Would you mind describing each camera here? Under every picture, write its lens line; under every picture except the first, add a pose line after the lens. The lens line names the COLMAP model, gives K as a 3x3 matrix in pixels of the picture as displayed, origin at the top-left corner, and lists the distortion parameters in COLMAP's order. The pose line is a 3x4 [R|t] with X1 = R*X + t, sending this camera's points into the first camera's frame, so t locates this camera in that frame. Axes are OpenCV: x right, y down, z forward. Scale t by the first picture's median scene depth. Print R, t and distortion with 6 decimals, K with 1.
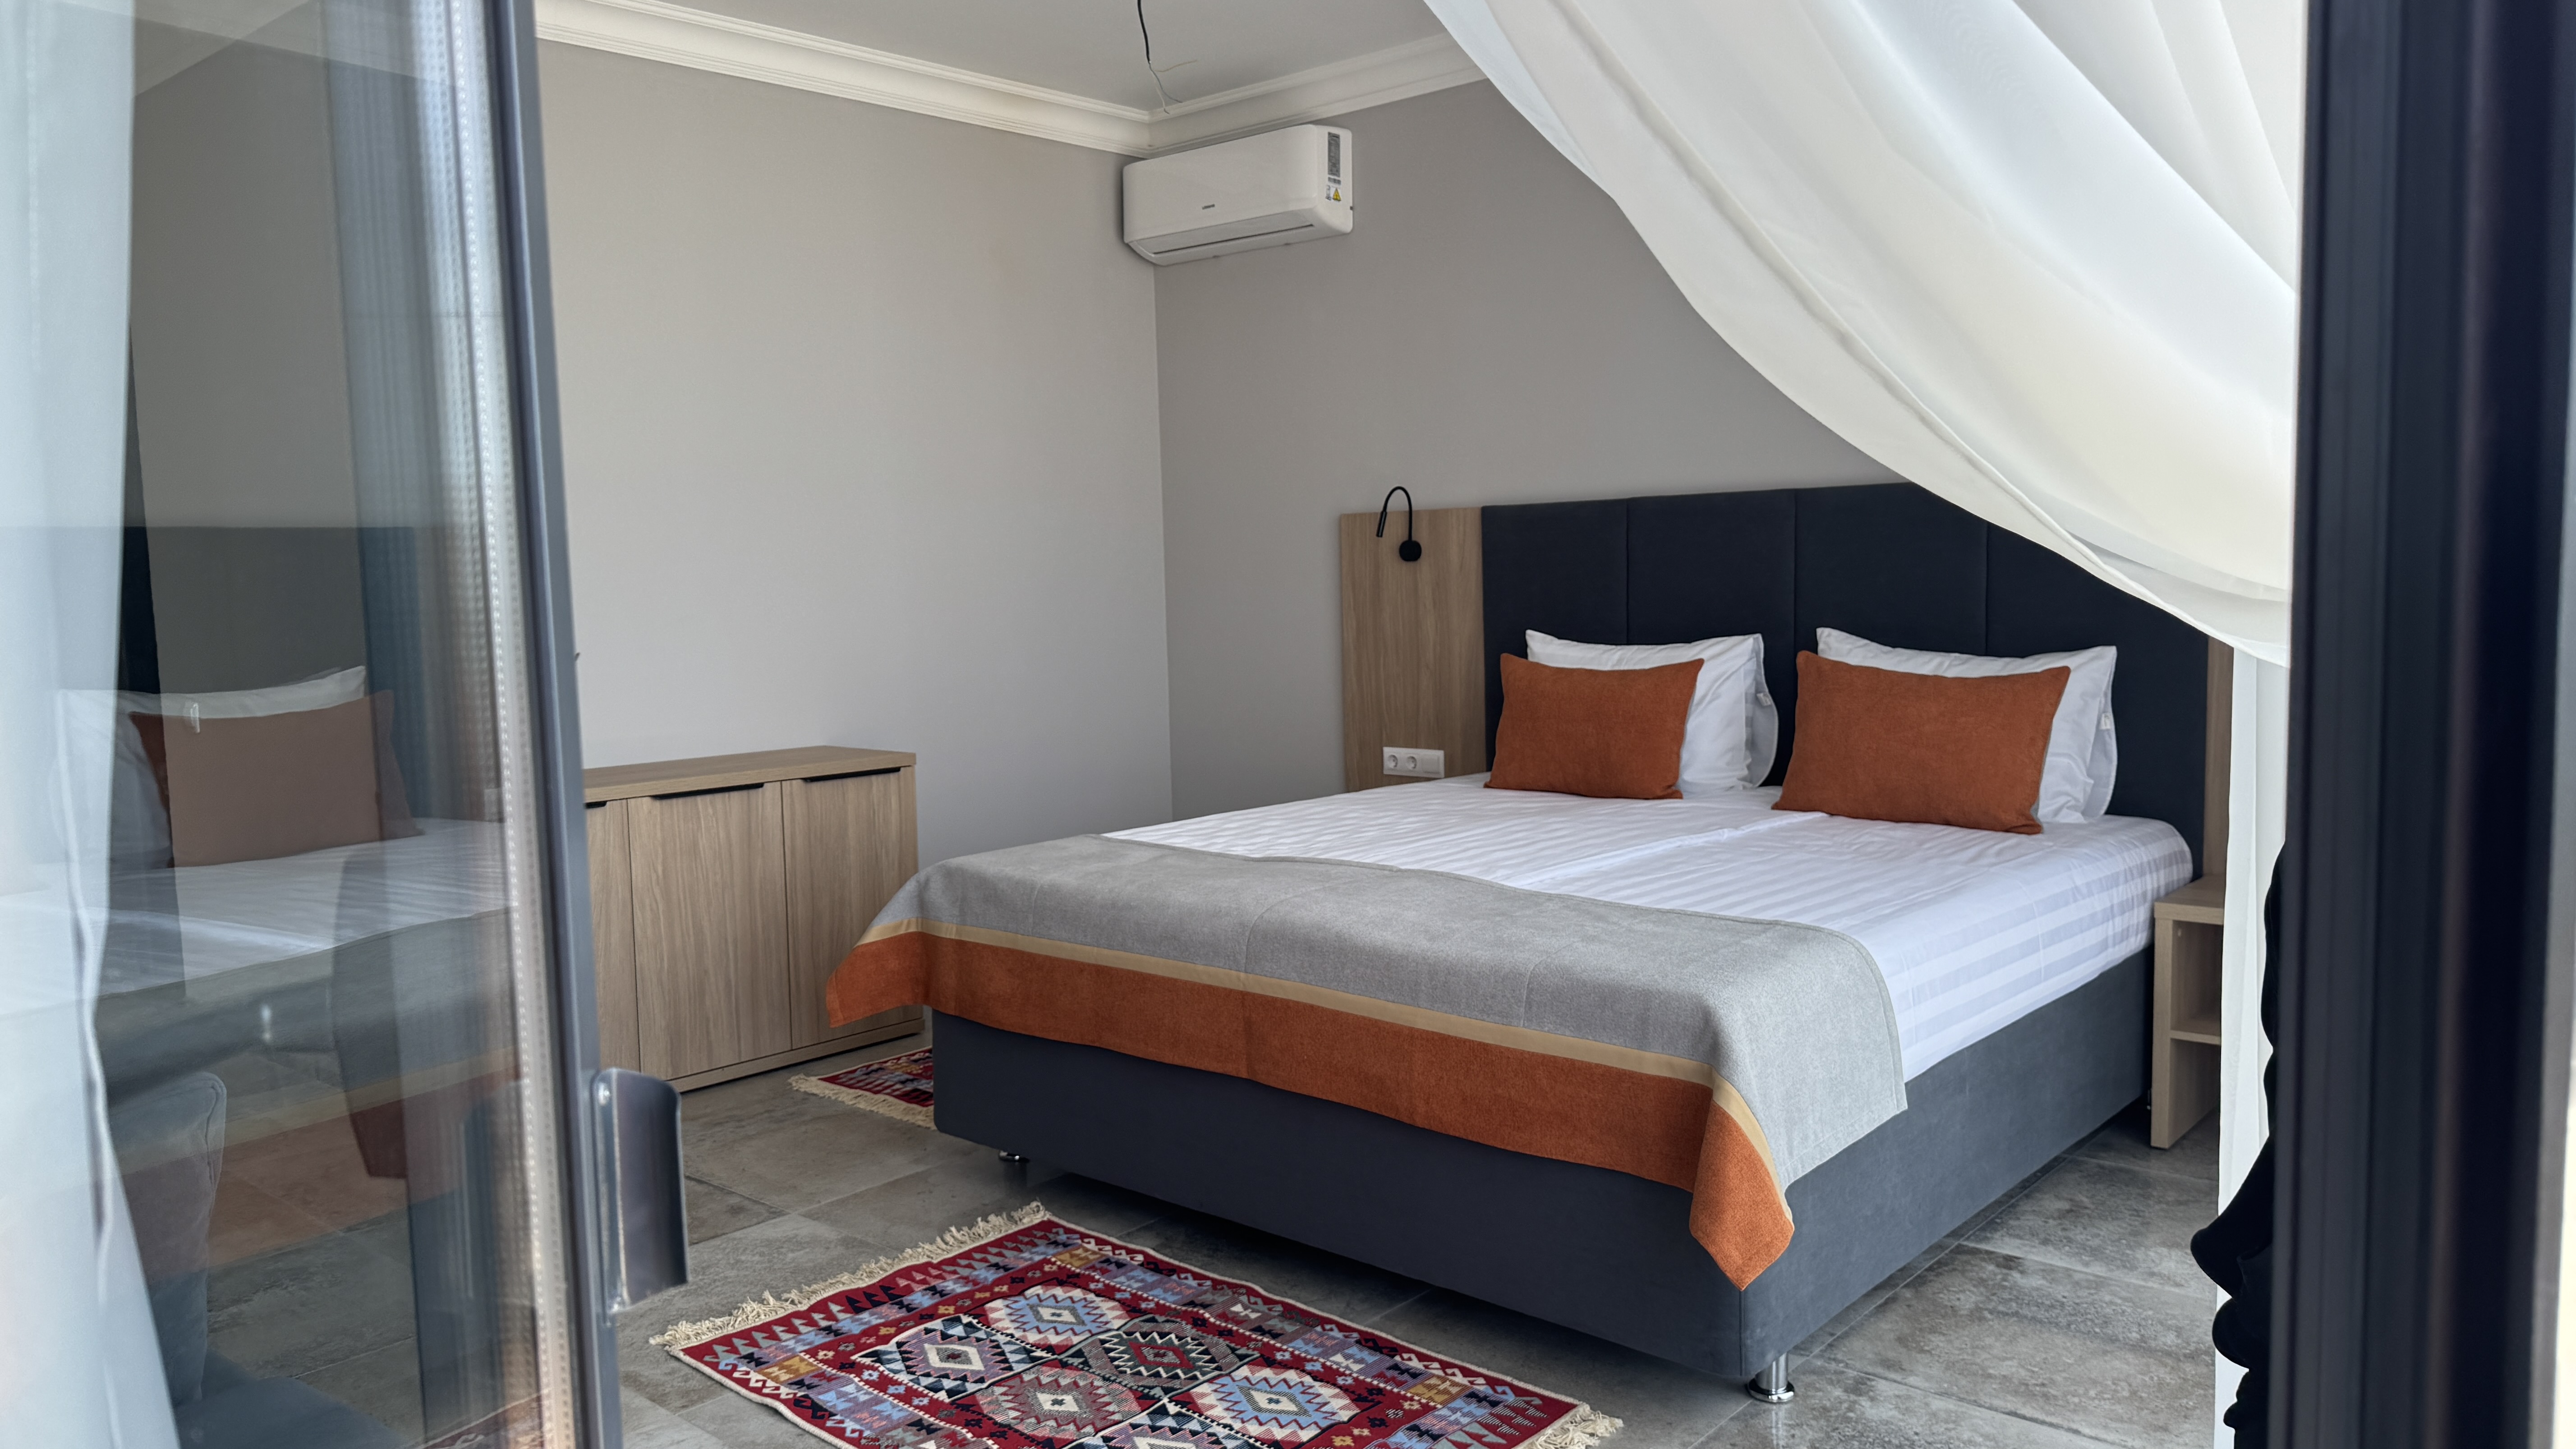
lens RADIAL K [[1789.0, 0, 1279.0], [0, 1789.0, 713.7], [0, 0, 1]] dist [0.057327, -0.080021]
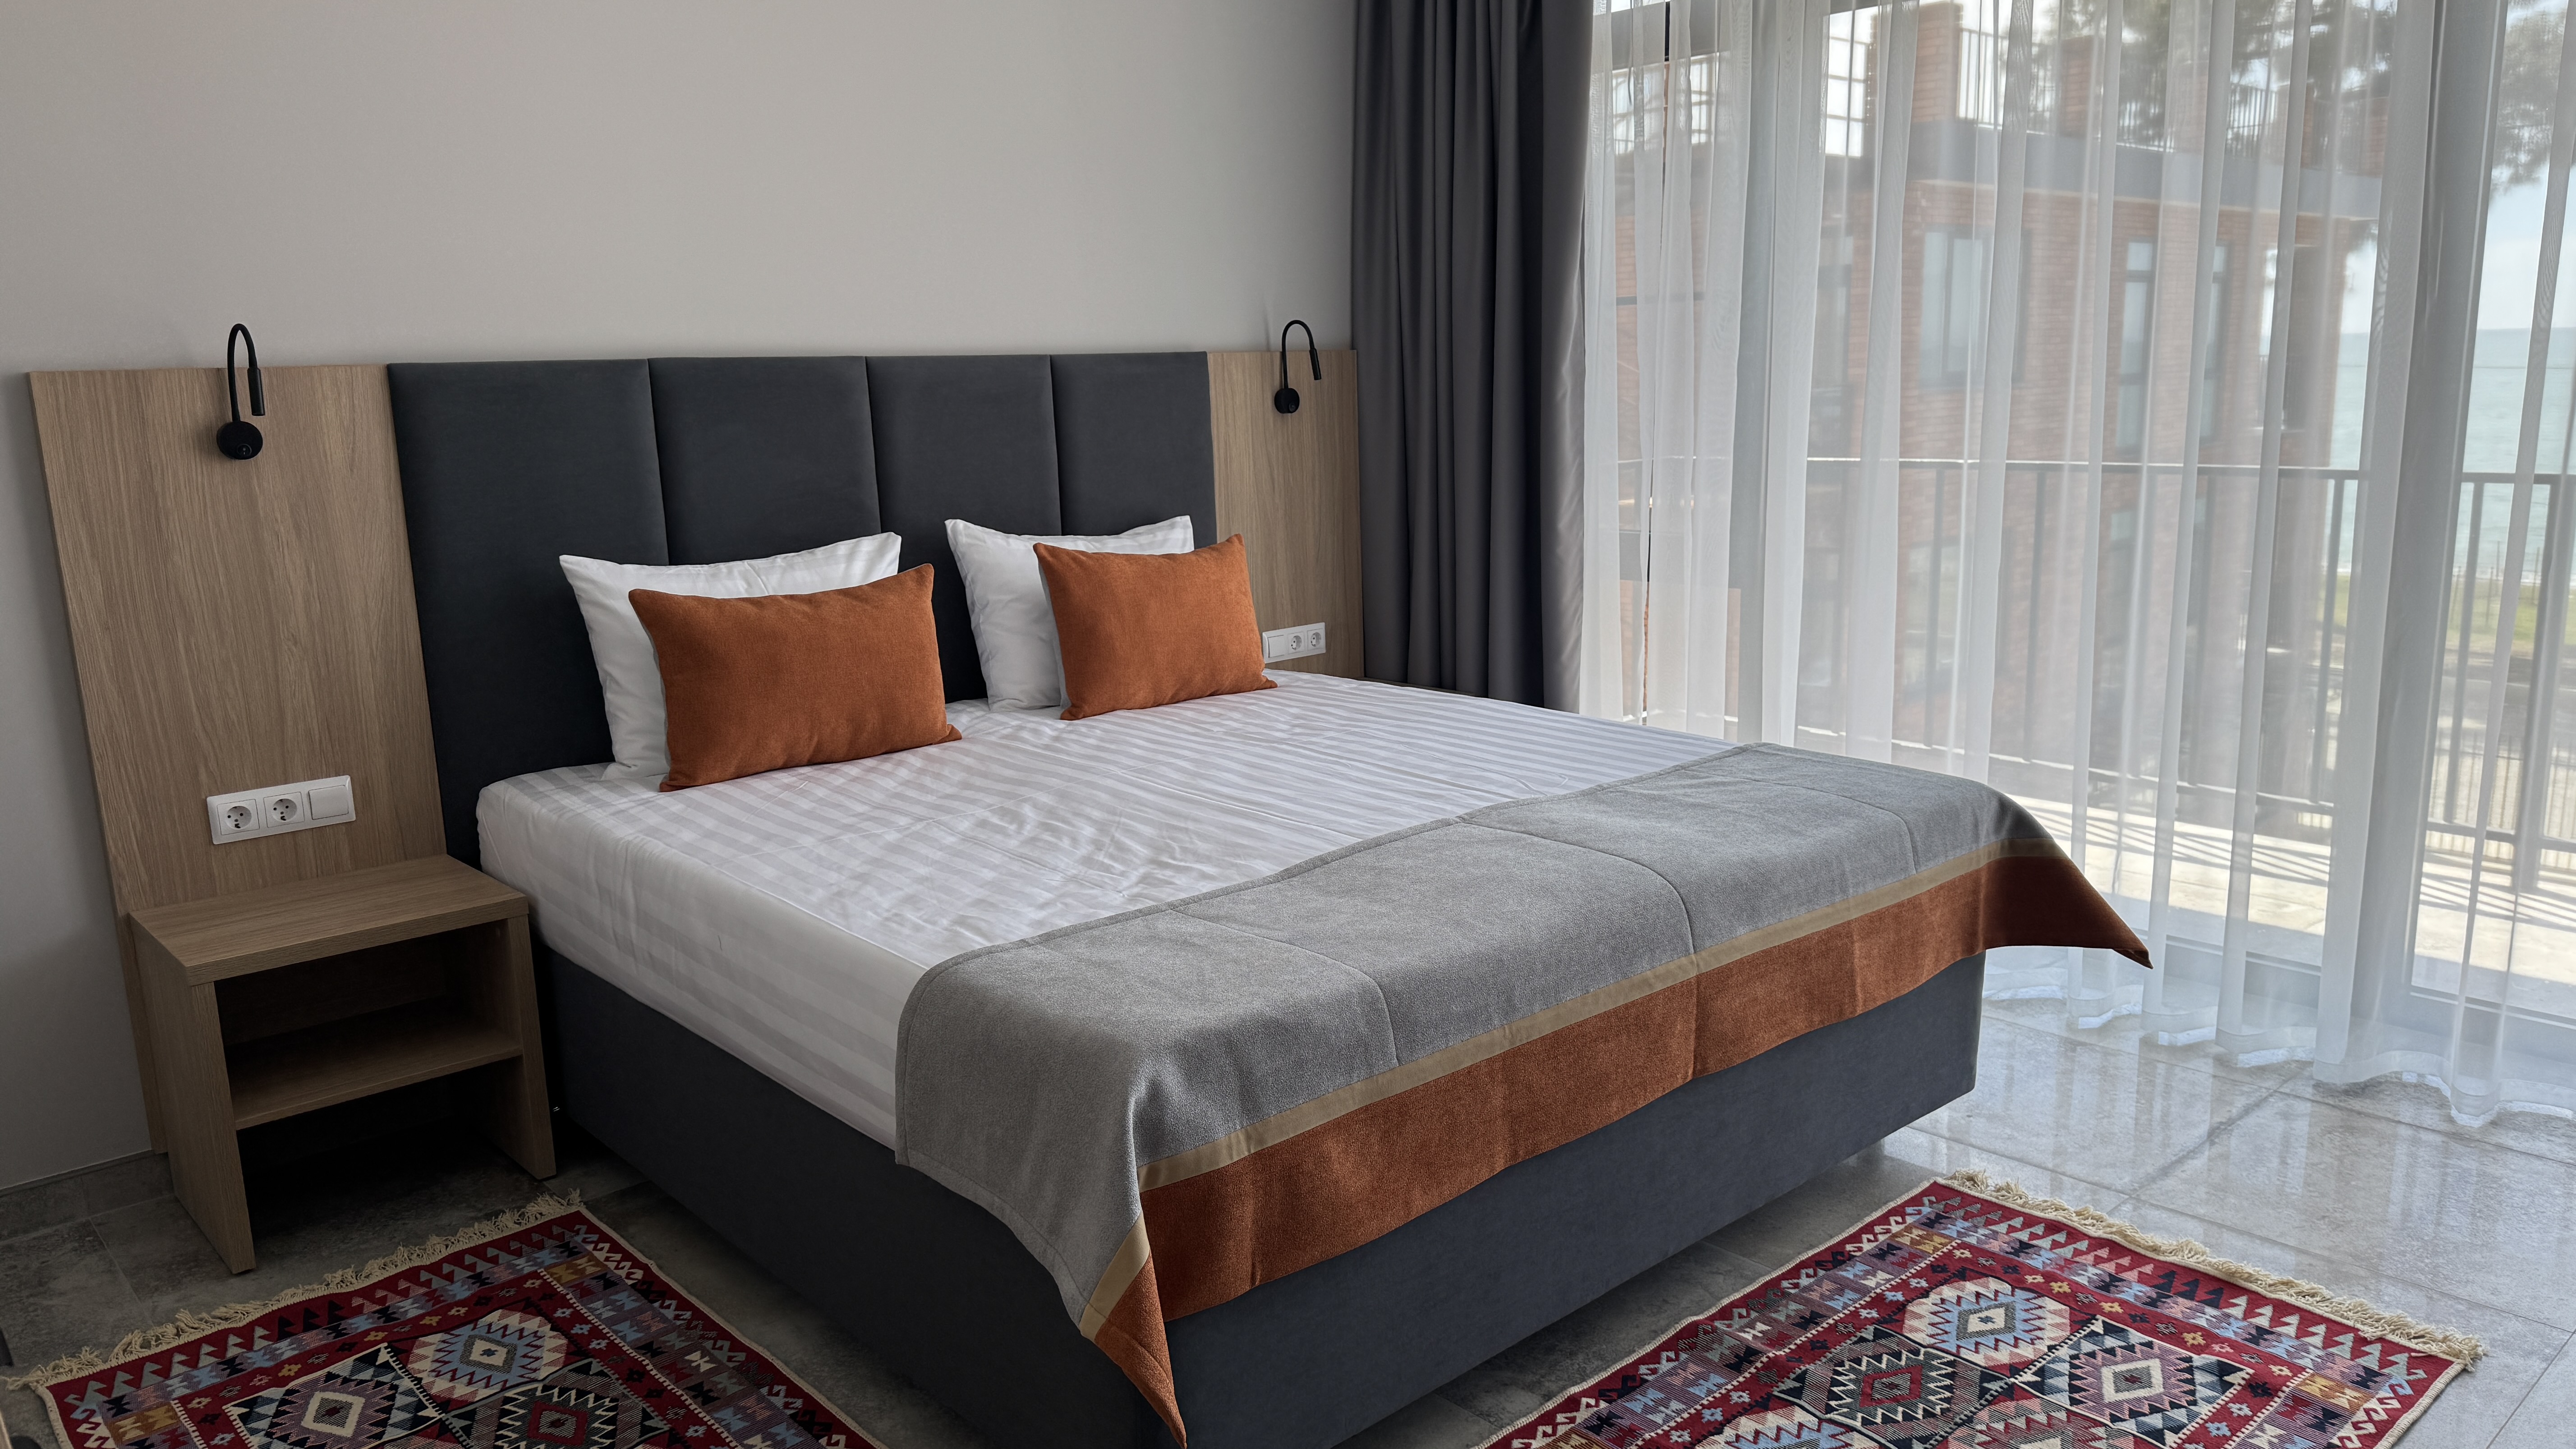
lens RADIAL K [[1789.0, 0, 1283.8], [0, 1789.0, 759.9], [0, 0, 1]] dist [0.057327, -0.080021]
pose [[0.115100, -0.191541, 0.974712, -0.852009], [0.108474, 0.977789, 0.179336, -0.109991], [-0.987413, 0.085090, 0.133321, 1.126726]]
